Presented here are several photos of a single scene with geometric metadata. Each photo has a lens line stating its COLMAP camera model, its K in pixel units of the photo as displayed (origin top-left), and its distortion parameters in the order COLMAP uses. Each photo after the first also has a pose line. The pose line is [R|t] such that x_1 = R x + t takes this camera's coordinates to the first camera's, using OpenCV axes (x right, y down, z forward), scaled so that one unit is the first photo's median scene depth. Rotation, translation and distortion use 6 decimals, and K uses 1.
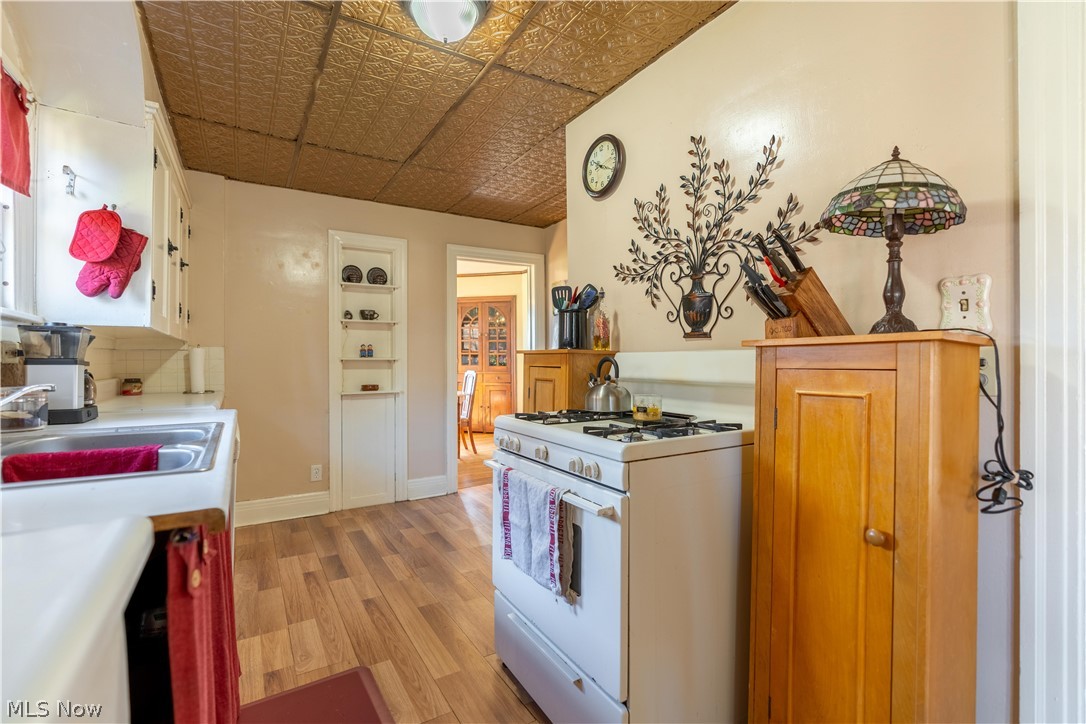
lens RADIAL K [[492.2, 0, 544.4], [0, 492.2, 363.1], [0, 0, 1]] dist [0.003727, 0.000594]
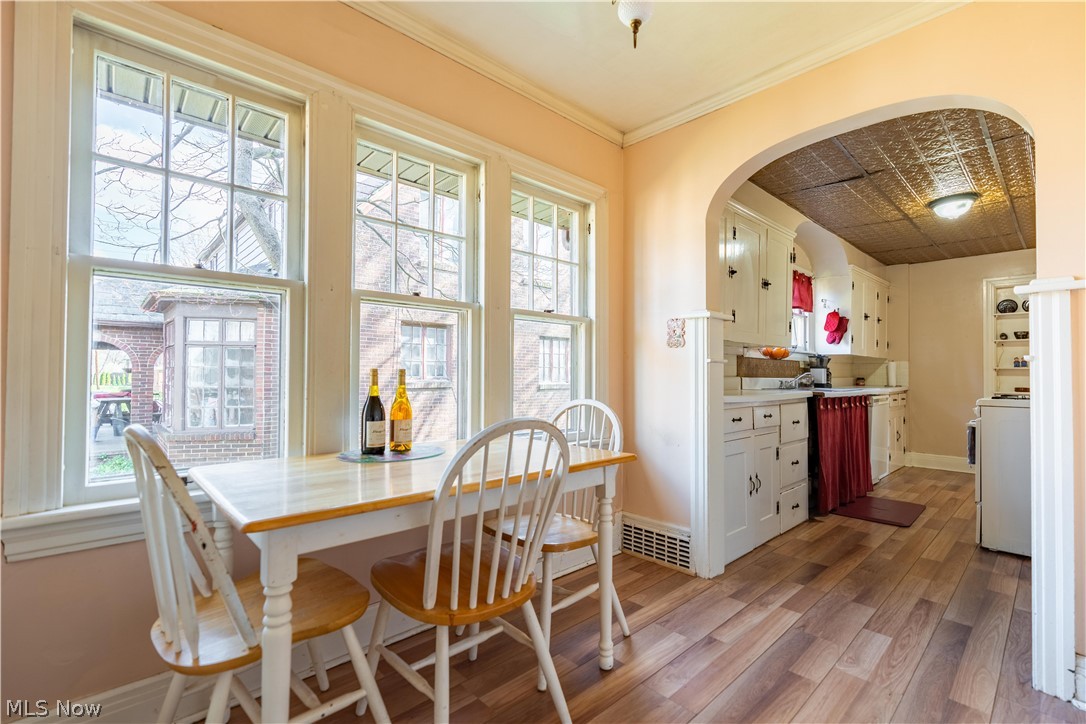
lens RADIAL K [[492.2, 0, 544.5], [0, 492.2, 364.3], [0, 0, 1]] dist [0.003727, 0.000594]
pose [[0.201973, -0.008875, -0.979351, 1.346330], [-0.016093, 0.999794, -0.012379, 0.034408], [0.979259, 0.018261, 0.201789, -1.032108]]
